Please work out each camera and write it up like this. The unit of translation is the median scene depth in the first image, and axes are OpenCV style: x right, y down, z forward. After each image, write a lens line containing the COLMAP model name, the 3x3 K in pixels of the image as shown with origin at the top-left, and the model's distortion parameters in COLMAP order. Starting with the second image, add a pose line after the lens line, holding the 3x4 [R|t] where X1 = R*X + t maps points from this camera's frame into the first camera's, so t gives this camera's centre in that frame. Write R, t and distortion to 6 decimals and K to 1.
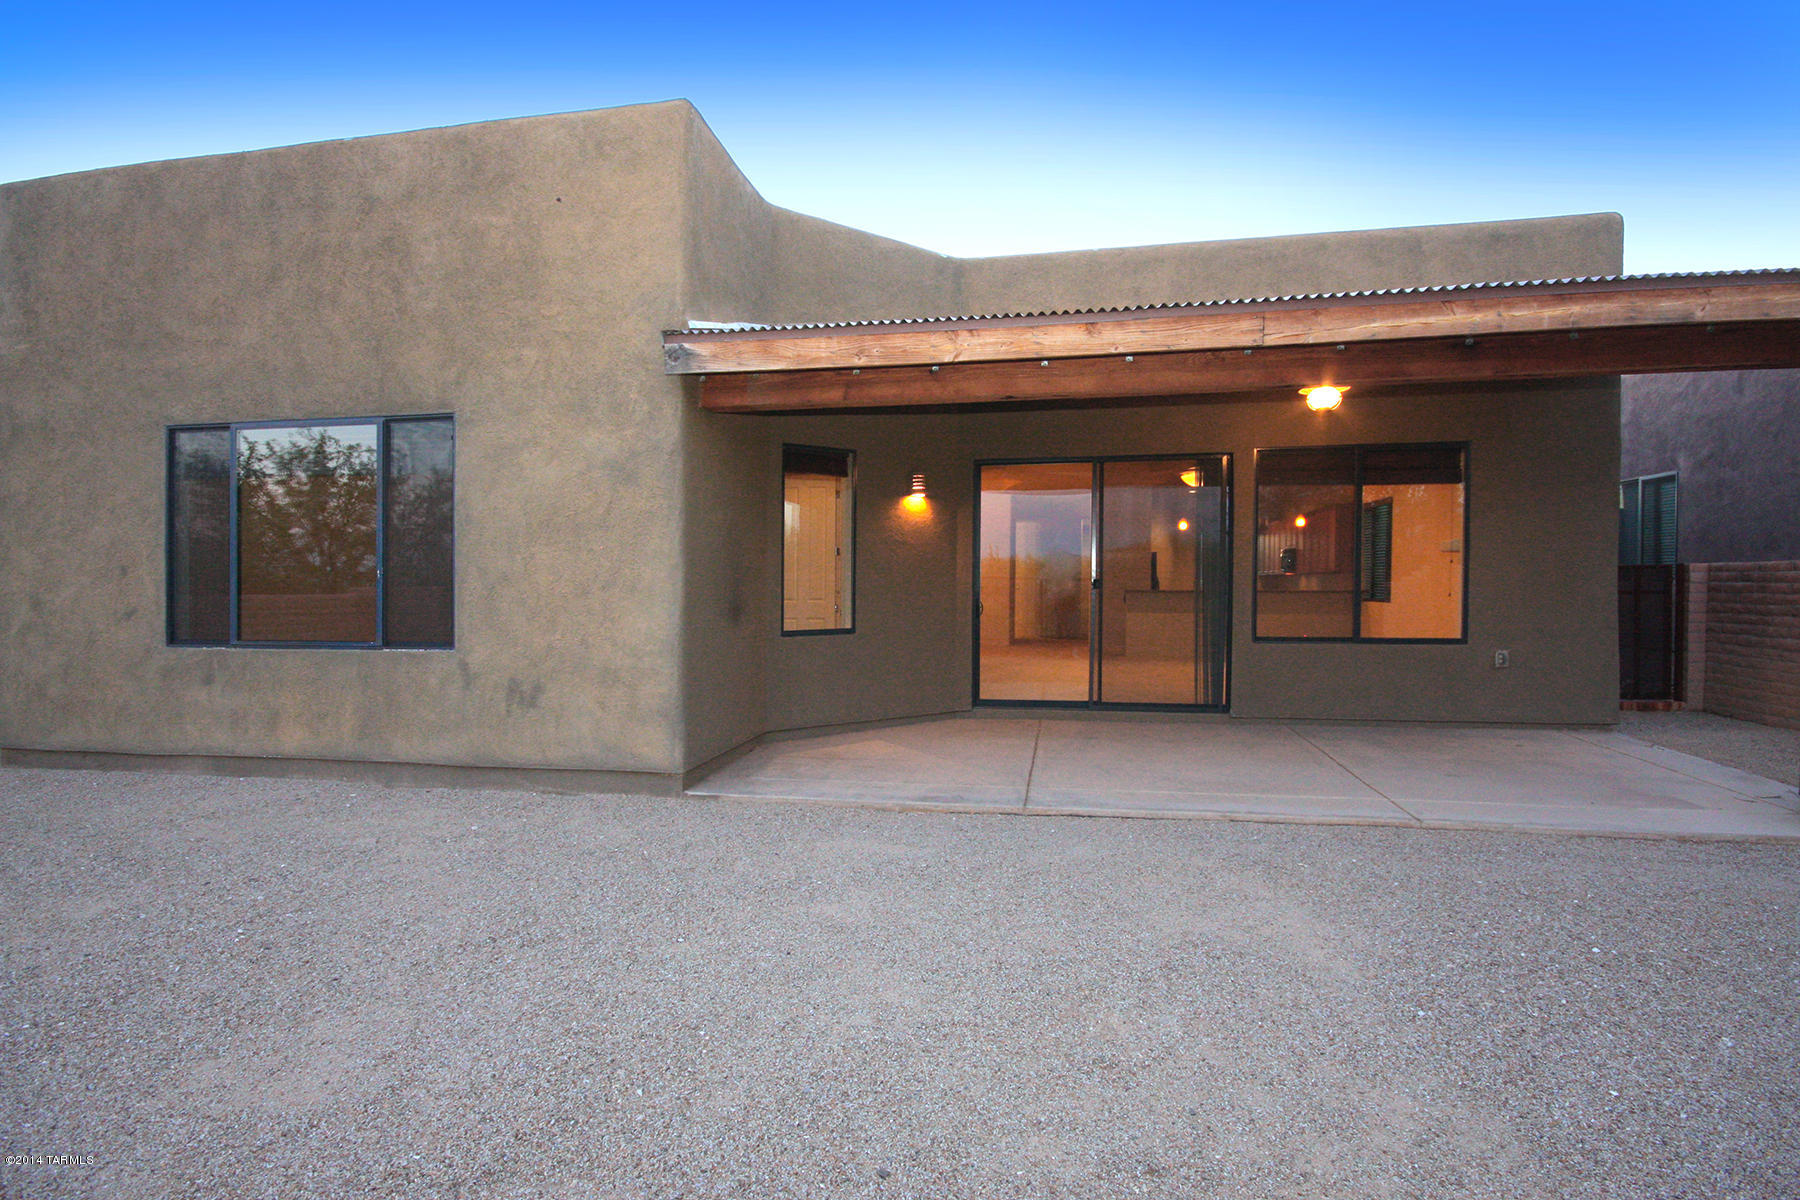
lens RADIAL K [[898.9, 0, 900.0], [0, 898.9, 600.0], [0, 0, 1]] dist [-0.000306, -0.000403]
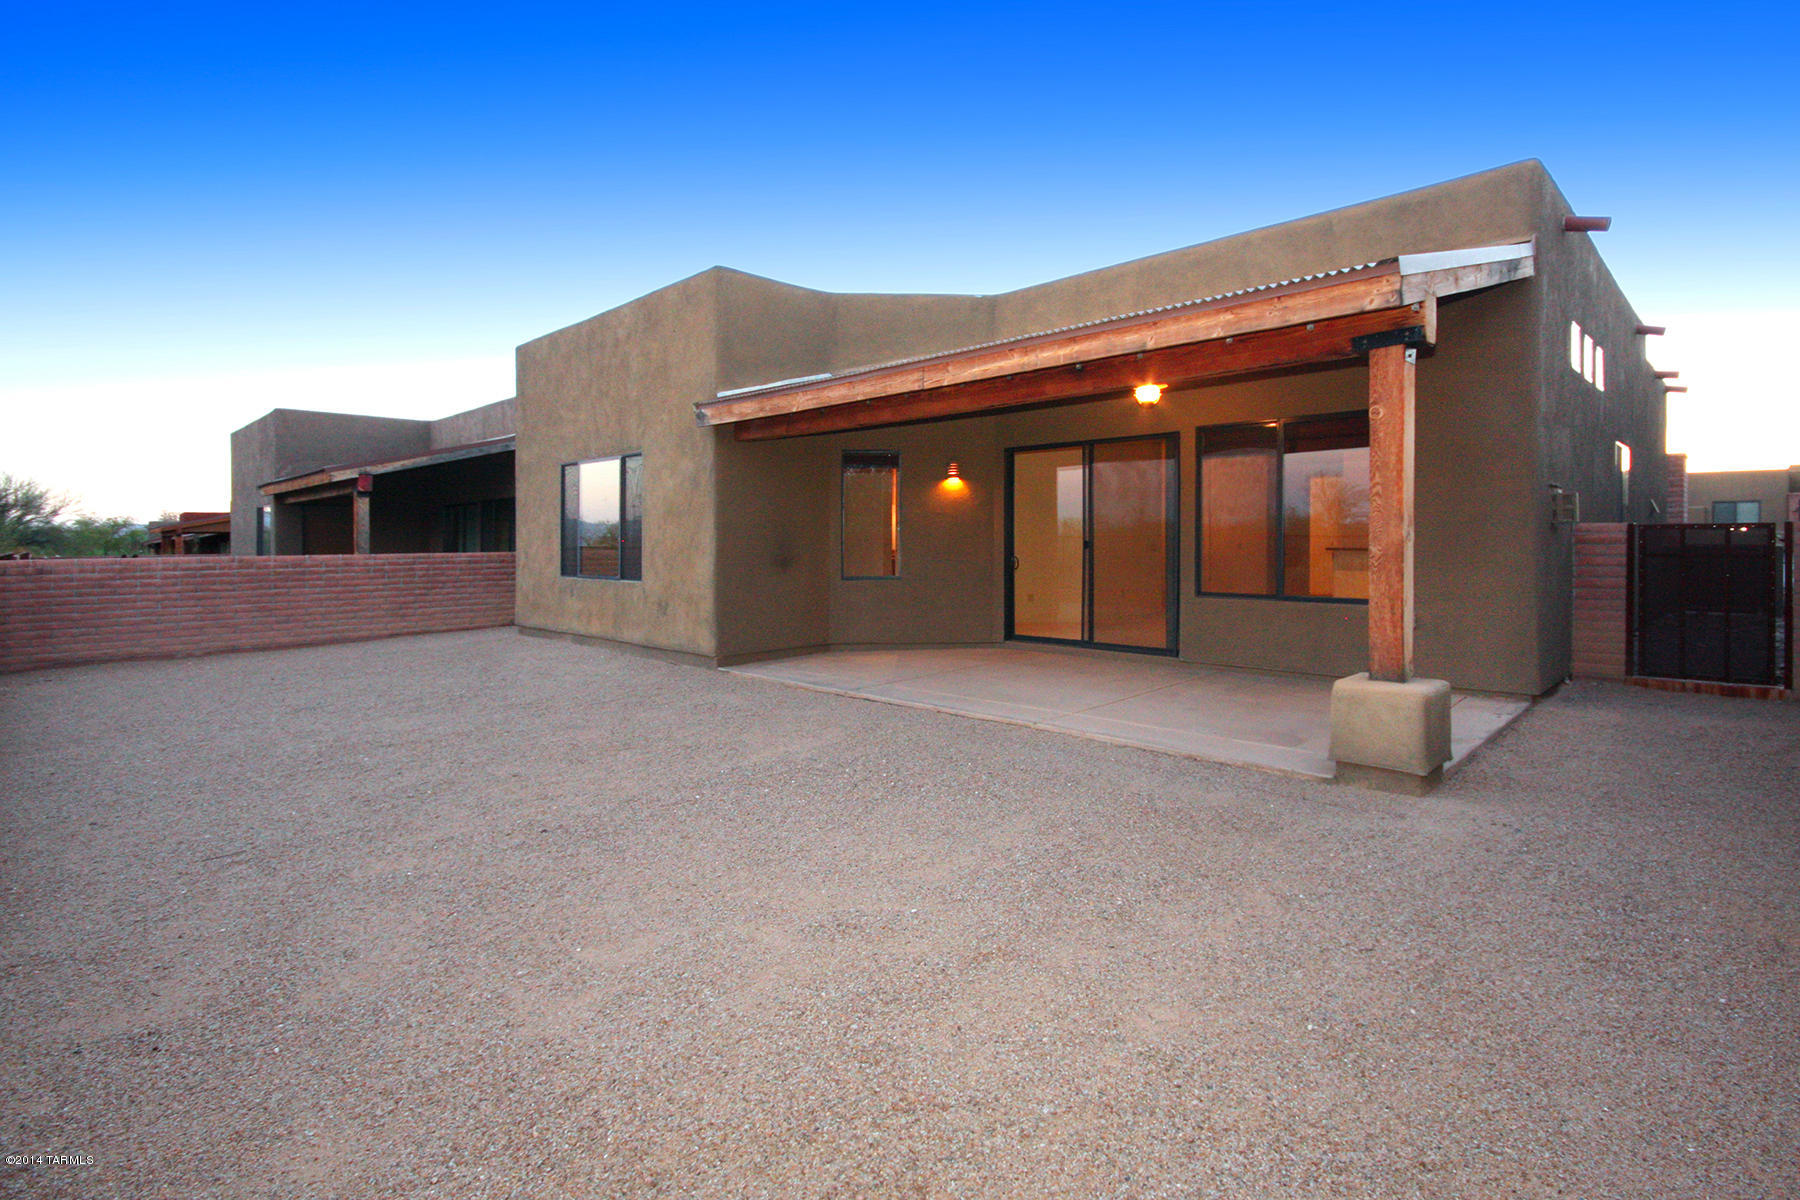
lens RADIAL K [[868.7, 0, 899.6], [0, 868.7, 540.9], [0, 0, 1]] dist [-0.001880, -0.000217]
pose [[0.828886, -0.000049, -0.559417, 0.870787], [-0.006490, 0.999932, -0.009703, -0.012791], [0.559380, 0.011673, 0.828829, -0.158570]]
